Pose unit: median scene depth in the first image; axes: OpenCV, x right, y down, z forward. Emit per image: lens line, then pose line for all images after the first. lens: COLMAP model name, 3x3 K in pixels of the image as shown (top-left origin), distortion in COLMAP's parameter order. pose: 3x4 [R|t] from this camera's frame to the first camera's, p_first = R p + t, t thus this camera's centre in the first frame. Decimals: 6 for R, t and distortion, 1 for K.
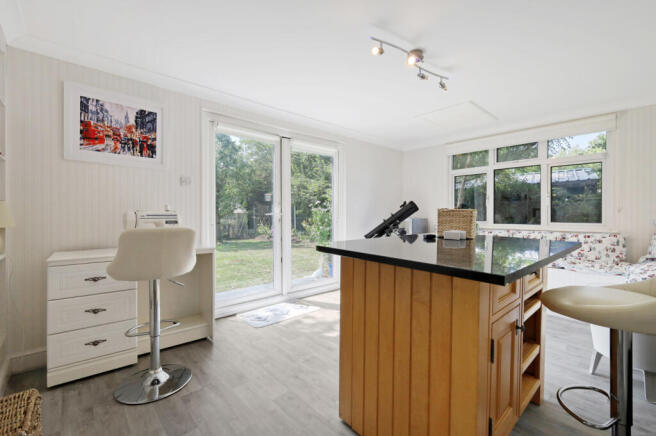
lens RADIAL K [[282.8, 0, 328.6], [0, 282.8, 217.9], [0, 0, 1]] dist [0.001262, 0.000267]
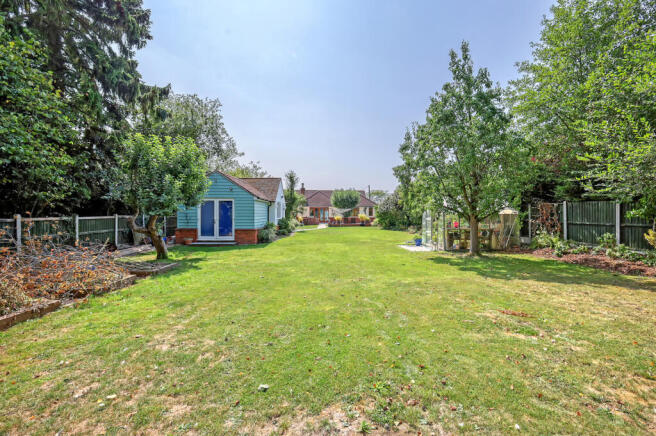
lens RADIAL K [[291.0, 0, 329.2], [0, 291.0, 215.6], [0, 0, 1]] dist [0.001100, -0.000041]
pose [[0.671981, 0.008260, -0.740522, -0.100428], [-0.013976, 0.999901, -0.001529, -0.009359], [0.740436, 0.011377, 0.672030, 0.243766]]
